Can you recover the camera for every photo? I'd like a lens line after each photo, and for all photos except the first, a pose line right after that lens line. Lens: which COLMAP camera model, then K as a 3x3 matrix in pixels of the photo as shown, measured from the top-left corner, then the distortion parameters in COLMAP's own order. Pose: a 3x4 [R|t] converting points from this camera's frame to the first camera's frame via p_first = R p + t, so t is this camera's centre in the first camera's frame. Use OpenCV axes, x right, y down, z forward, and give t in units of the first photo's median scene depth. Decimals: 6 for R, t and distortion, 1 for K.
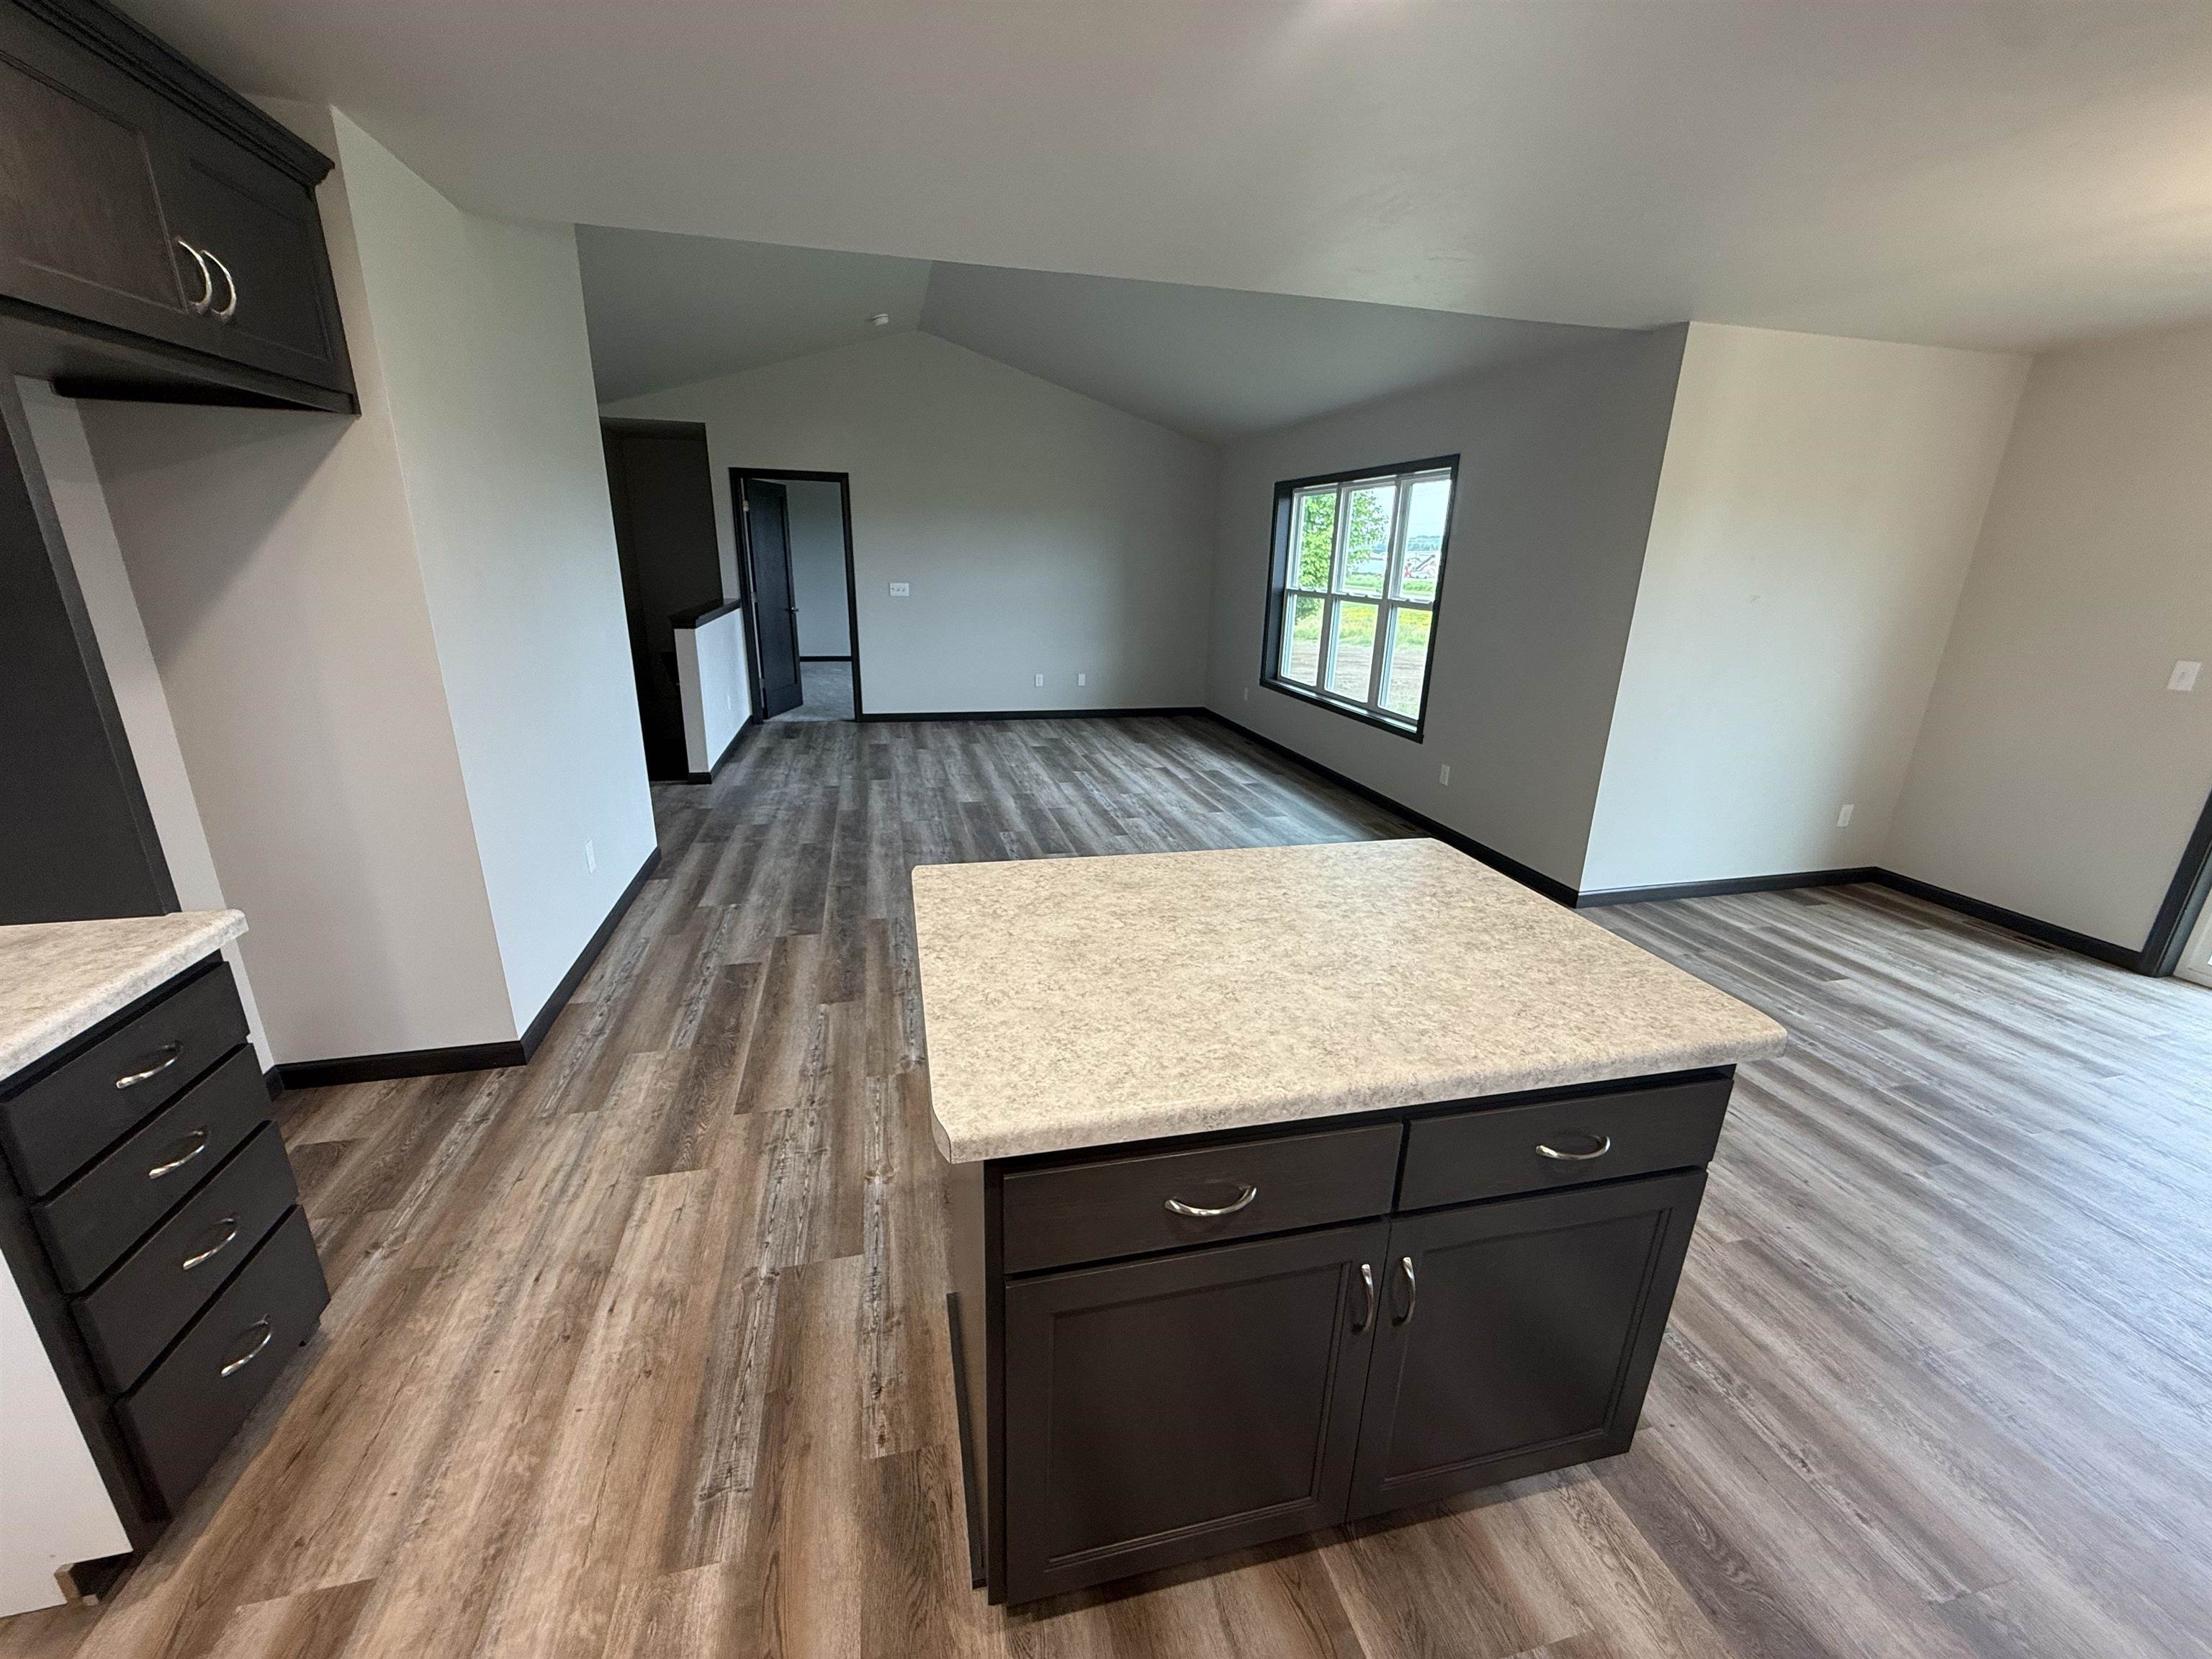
lens RADIAL K [[879.5, 0, 1106.0], [0, 879.5, 829.5], [0, 0, 1]] dist [0.000598, 0.000104]
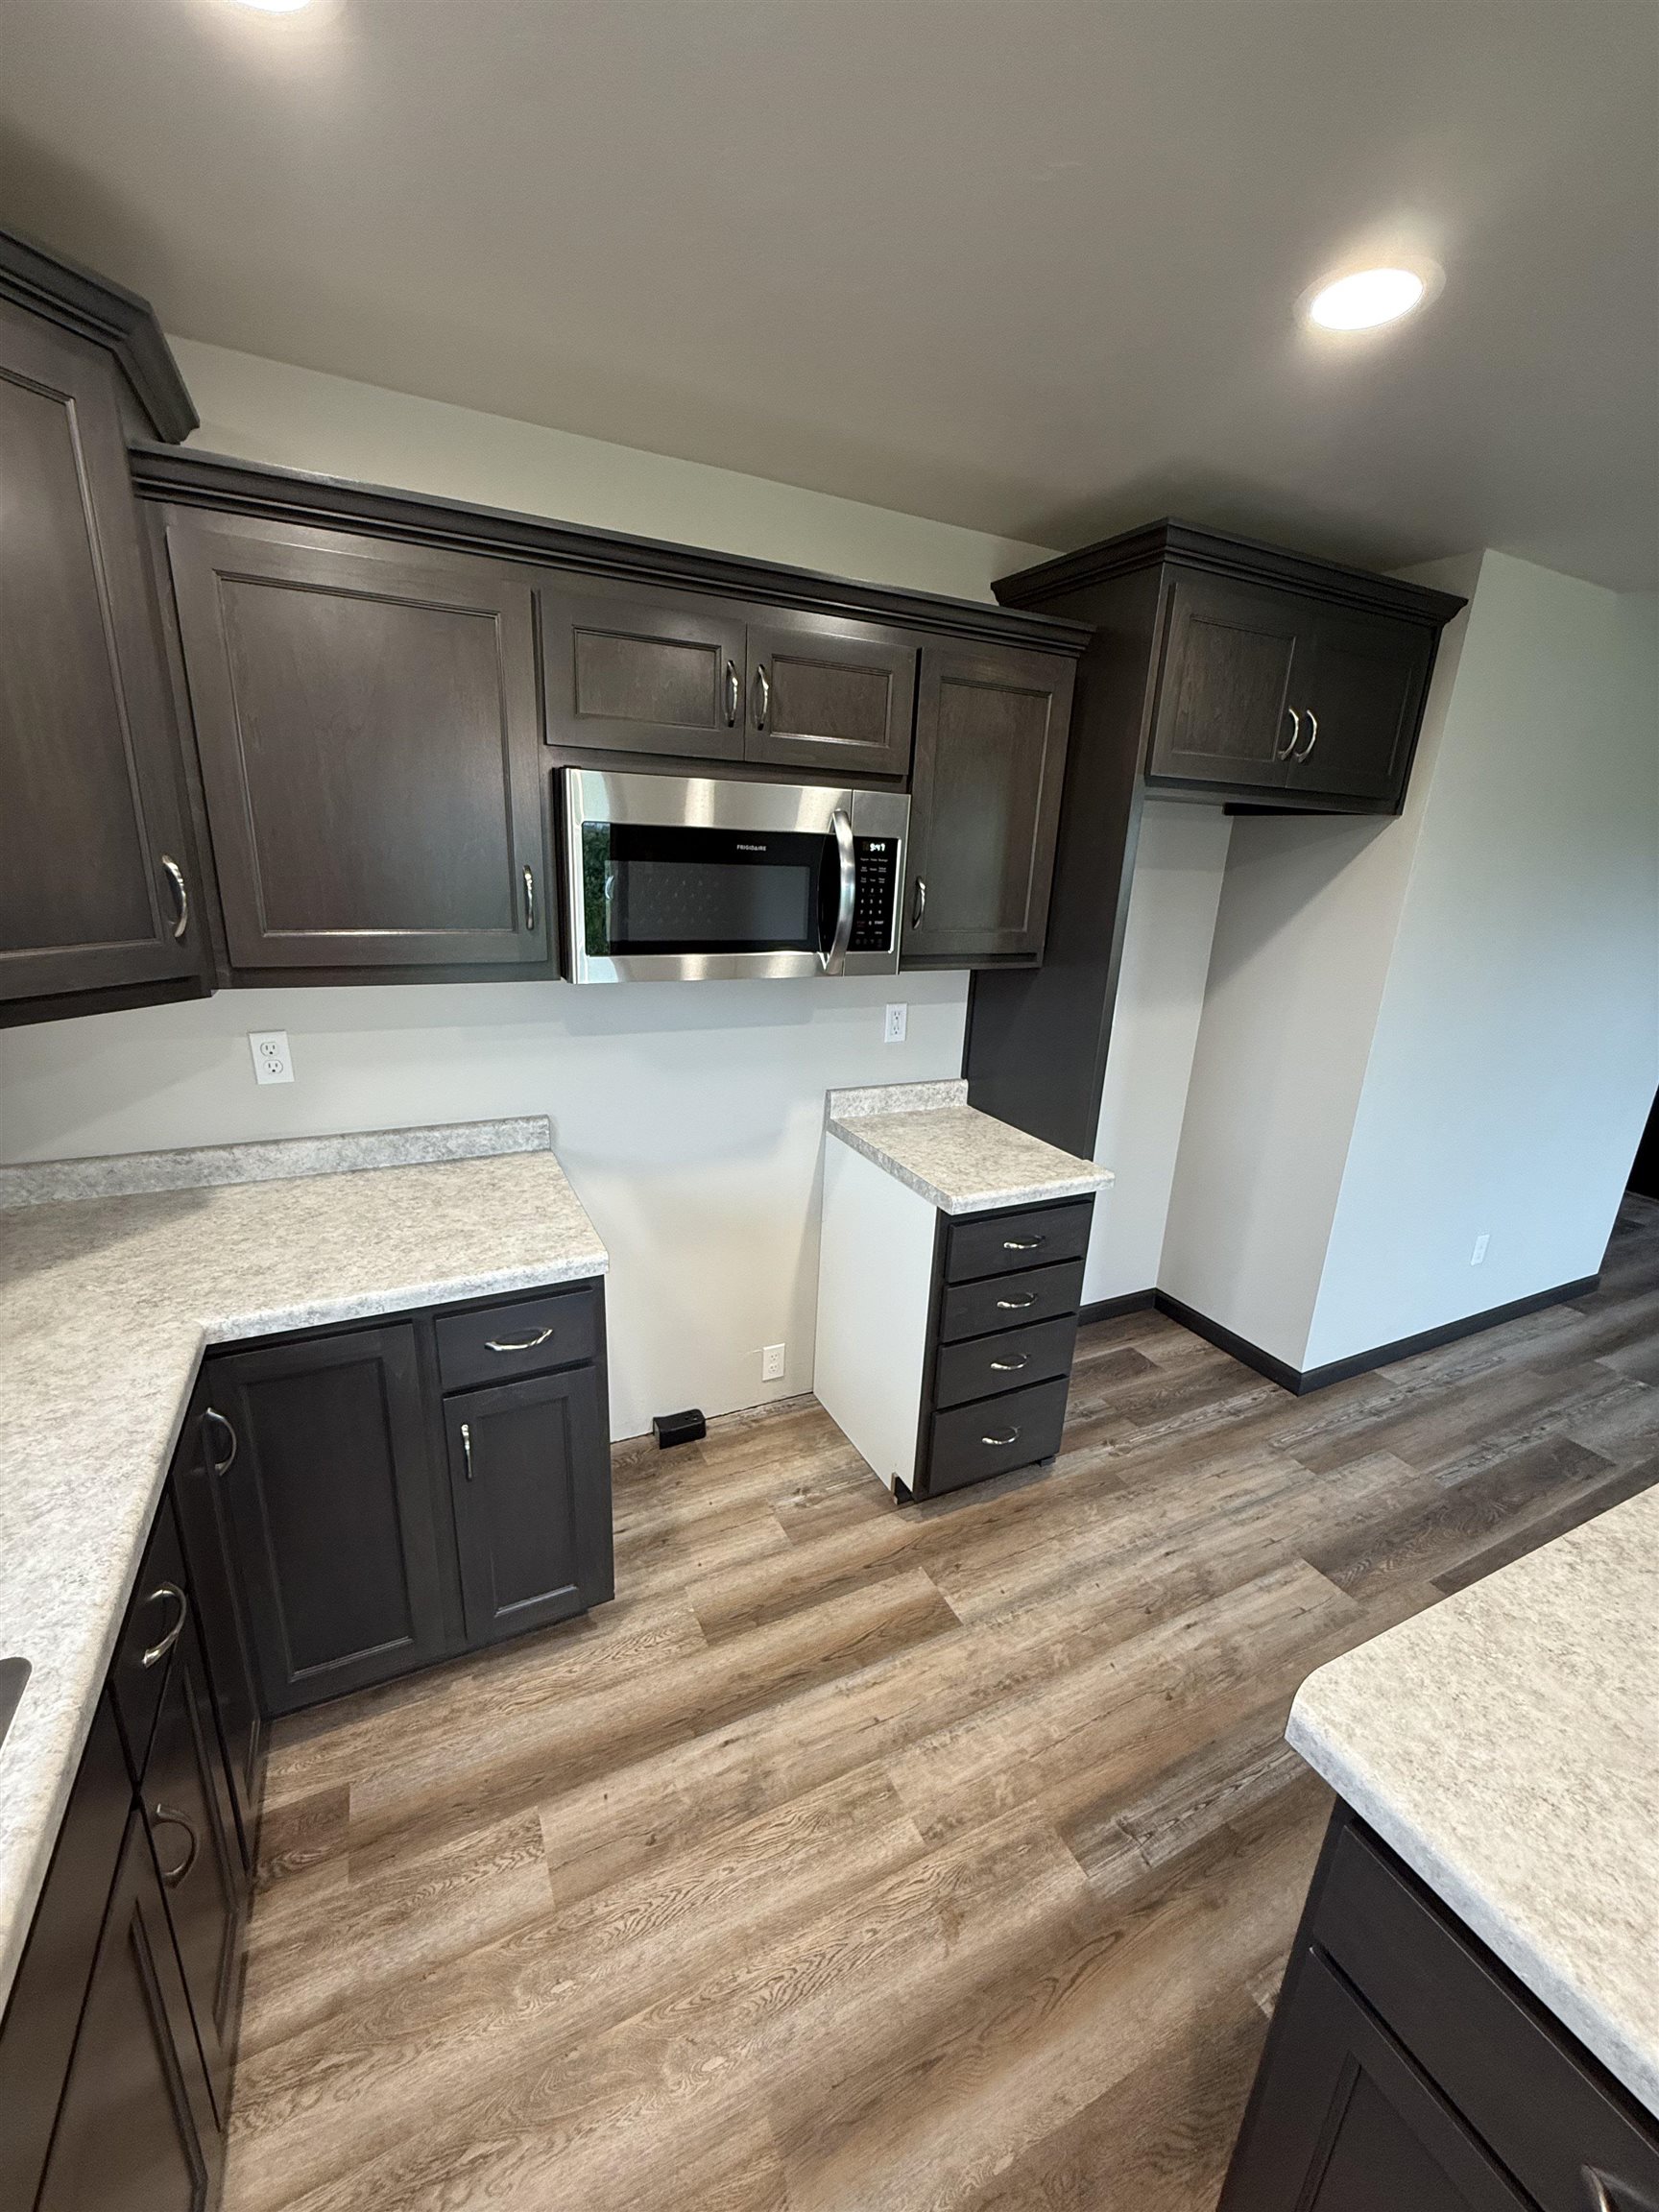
lens RADIAL K [[879.5, 0, 827.1], [0, 879.5, 1101.0], [0, 0, 1]] dist [0.000598, 0.000104]
pose [[0.217599, 0.262230, -0.940152, 0.185329], [-0.335036, 0.924774, 0.180397, -0.095711], [0.916734, 0.275731, 0.289087, 0.100055]]
